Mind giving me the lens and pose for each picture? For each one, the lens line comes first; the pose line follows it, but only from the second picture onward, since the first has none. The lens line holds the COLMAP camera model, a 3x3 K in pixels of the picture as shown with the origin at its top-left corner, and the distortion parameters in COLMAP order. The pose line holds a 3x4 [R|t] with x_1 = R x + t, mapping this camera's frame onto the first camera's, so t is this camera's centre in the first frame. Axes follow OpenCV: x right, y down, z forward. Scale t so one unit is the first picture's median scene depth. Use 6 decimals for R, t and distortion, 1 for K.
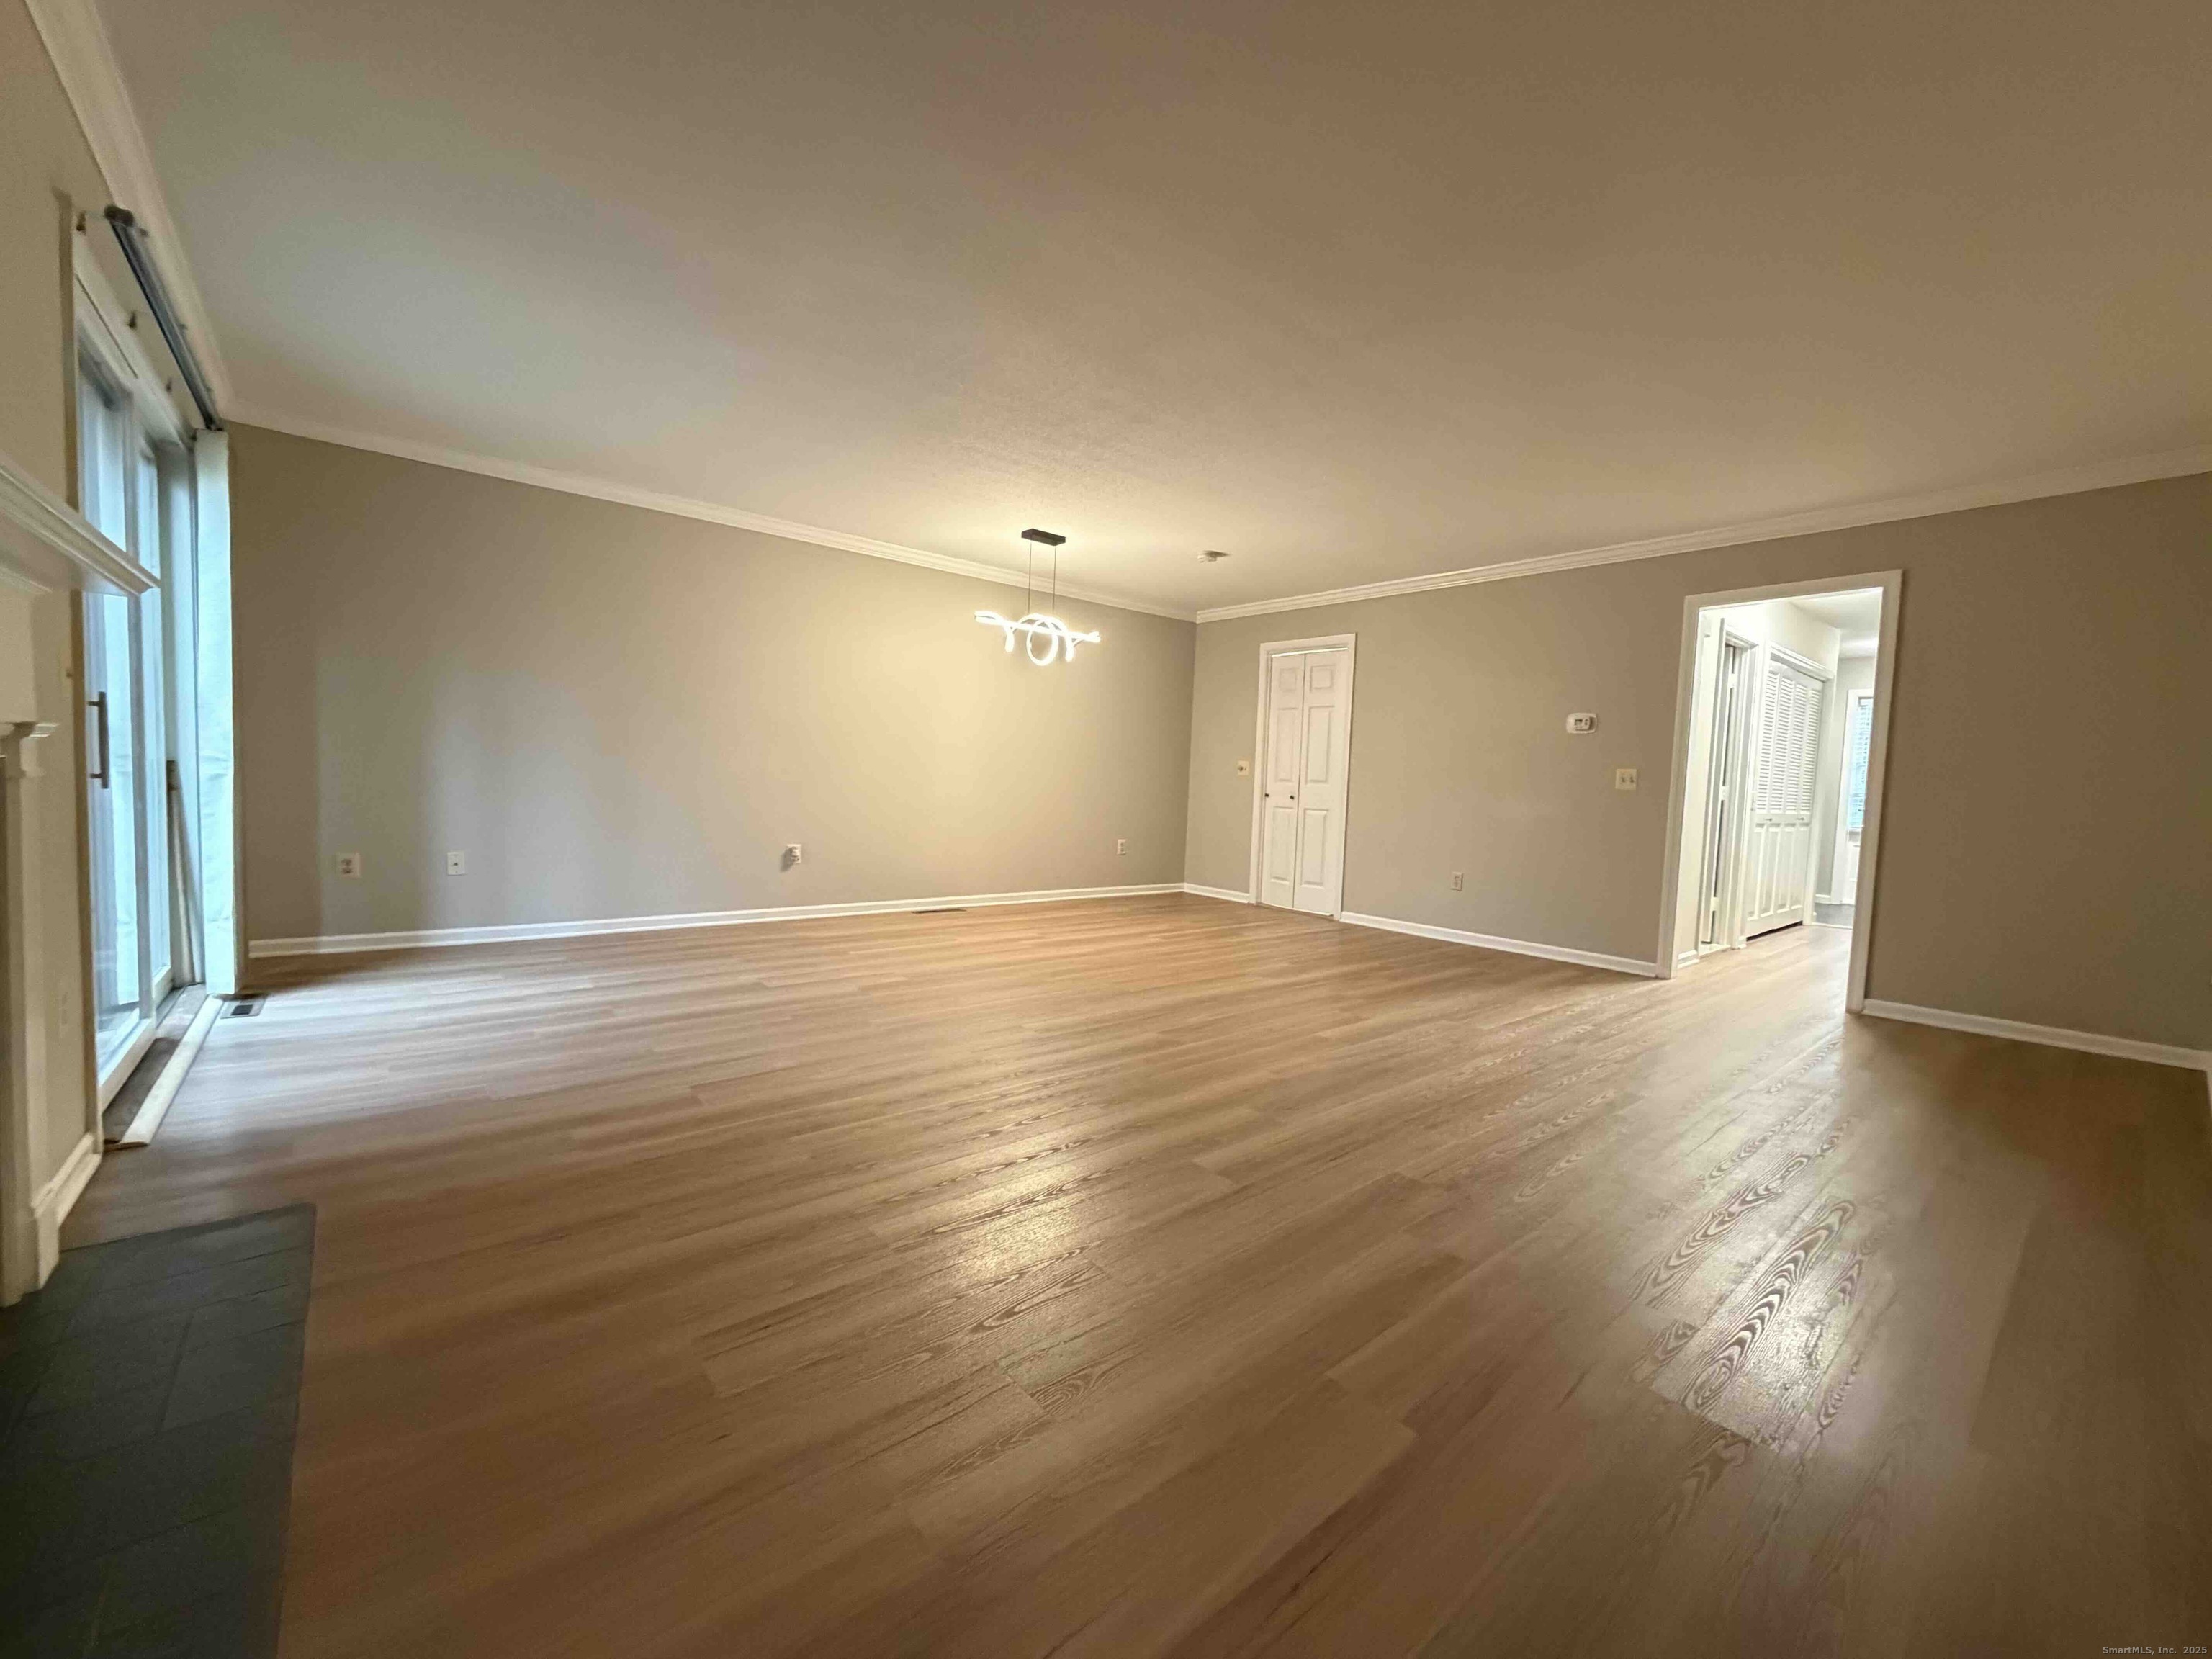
lens RADIAL K [[874.4, 0, 1106.0], [0, 874.4, 829.5], [0, 0, 1]] dist [0.000639, -0.000117]
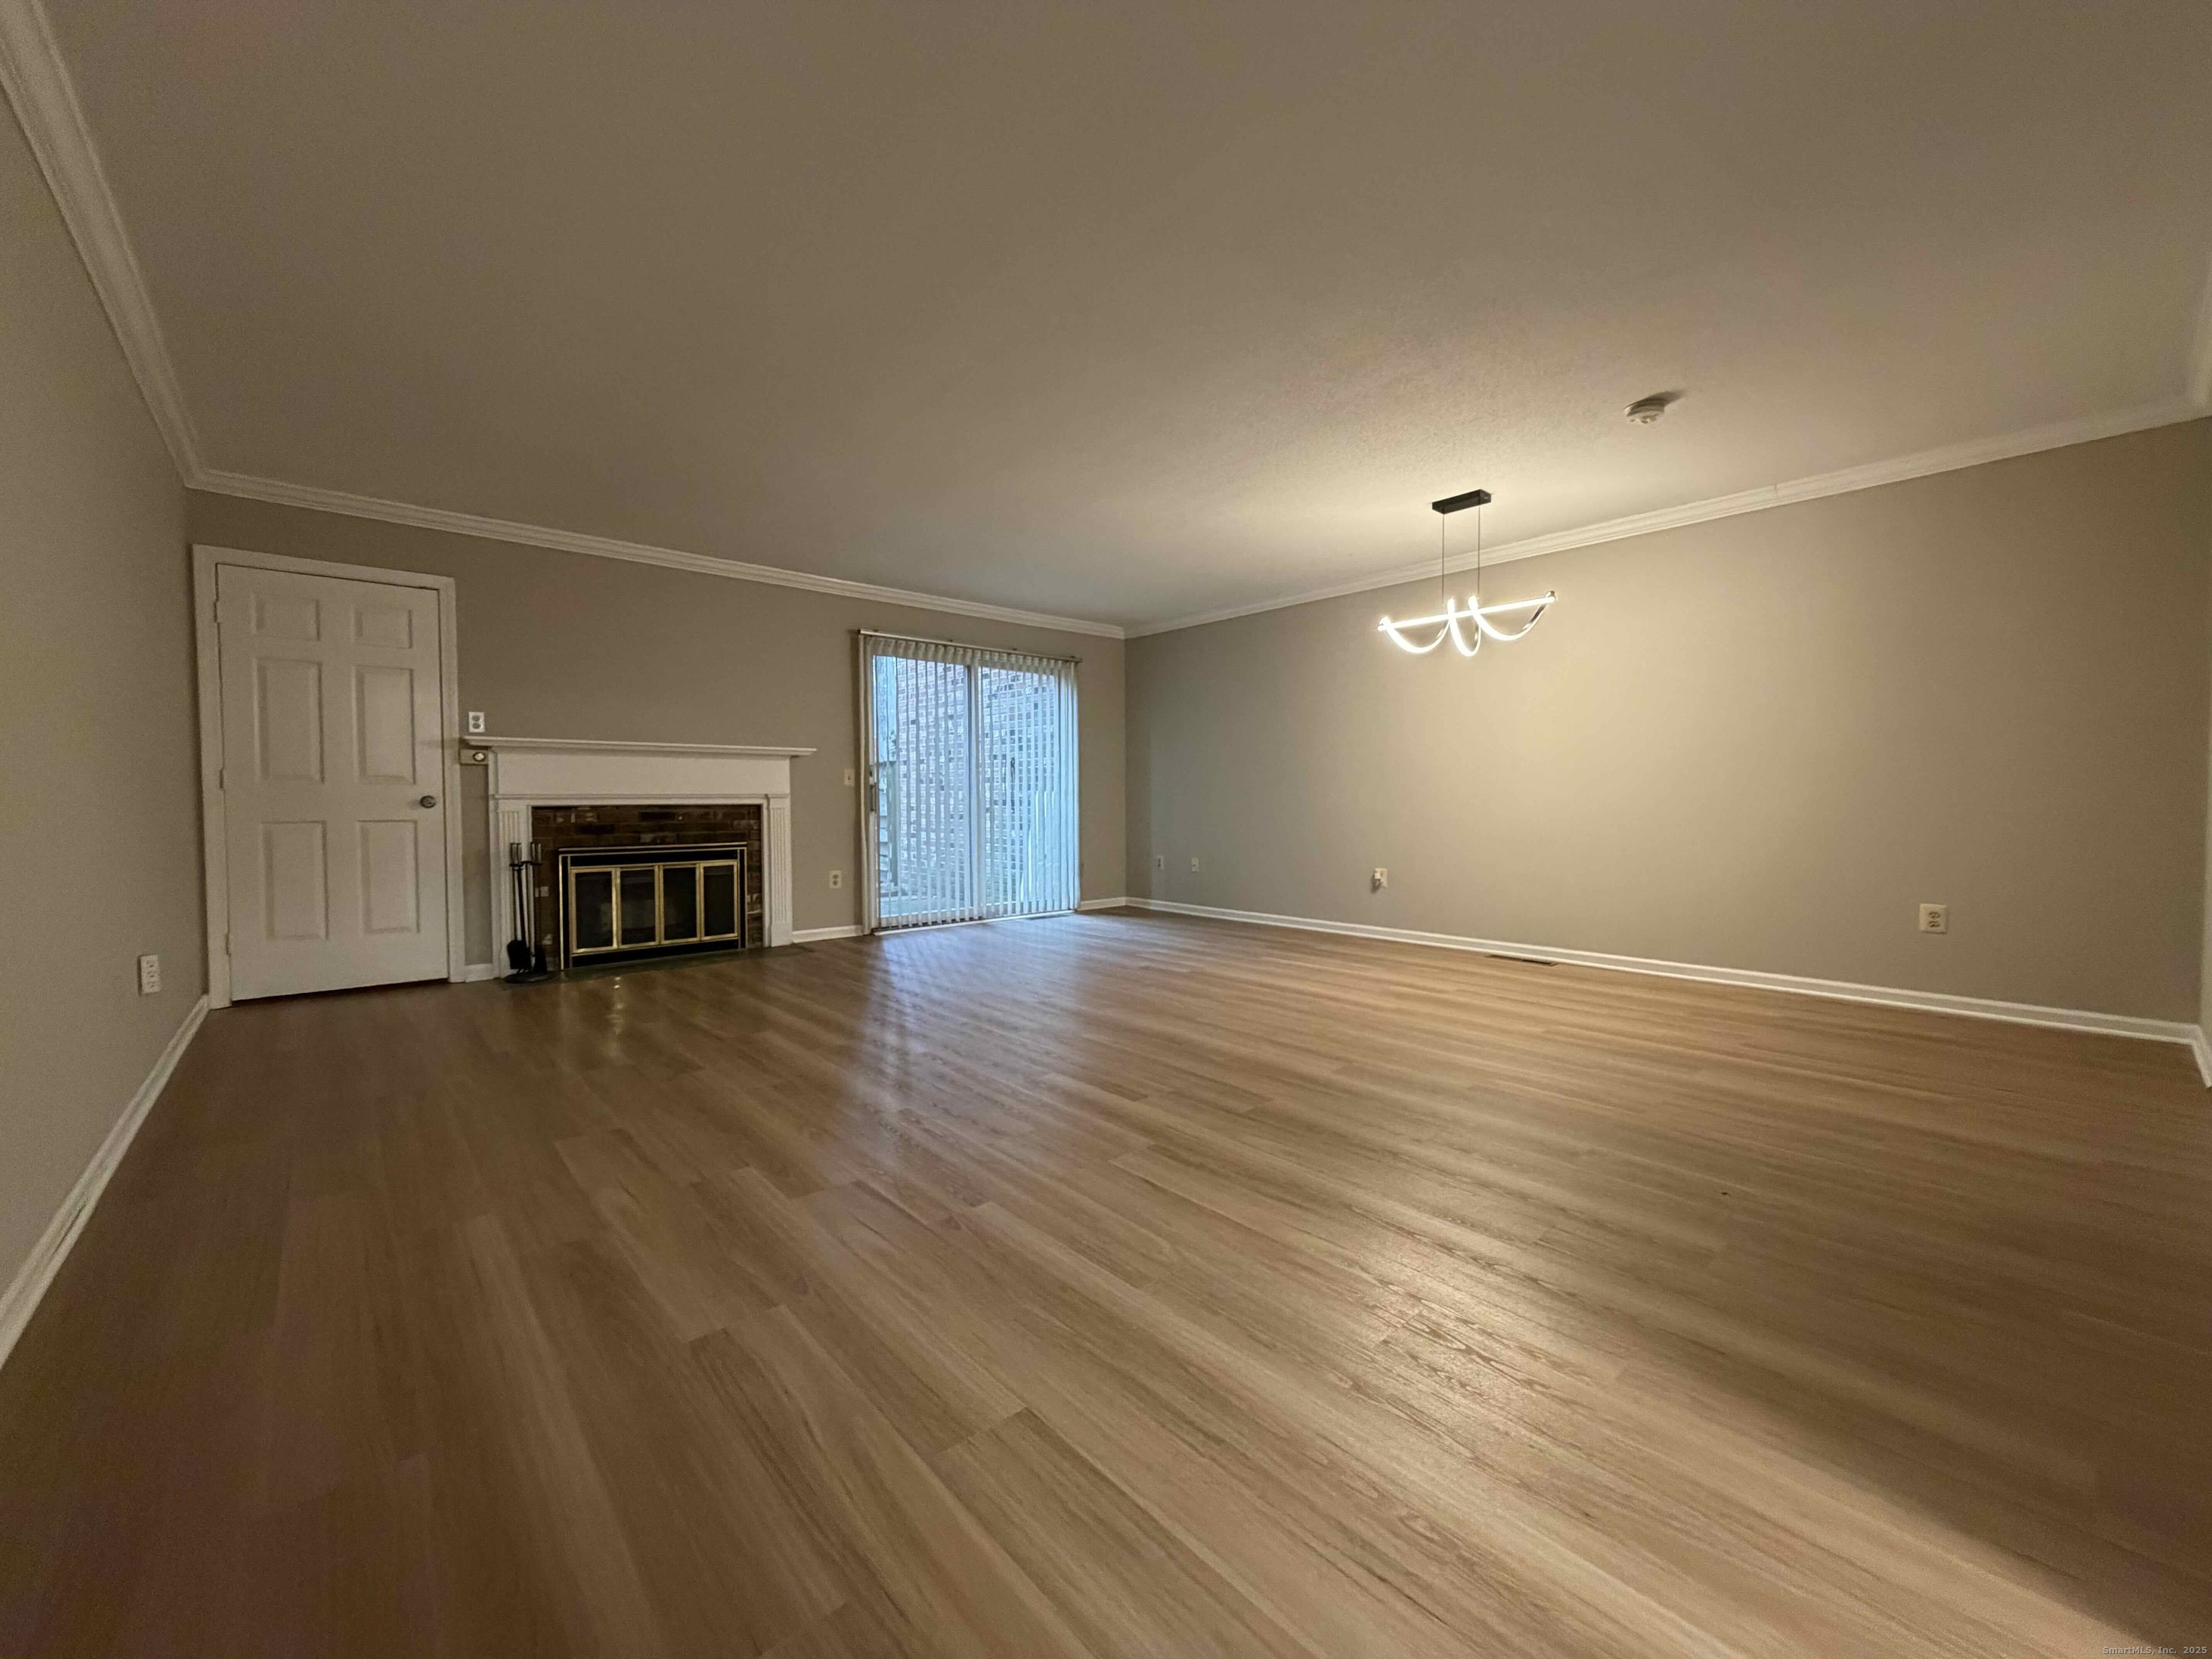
lens RADIAL K [[874.4, 0, 1106.0], [0, 874.4, 829.5], [0, 0, 1]] dist [0.000639, -0.000117]
pose [[0.036687, -0.006517, -0.999306, 0.731206], [-0.054292, 0.998489, -0.008505, -0.003874], [0.997851, 0.054567, 0.036278, 0.656245]]
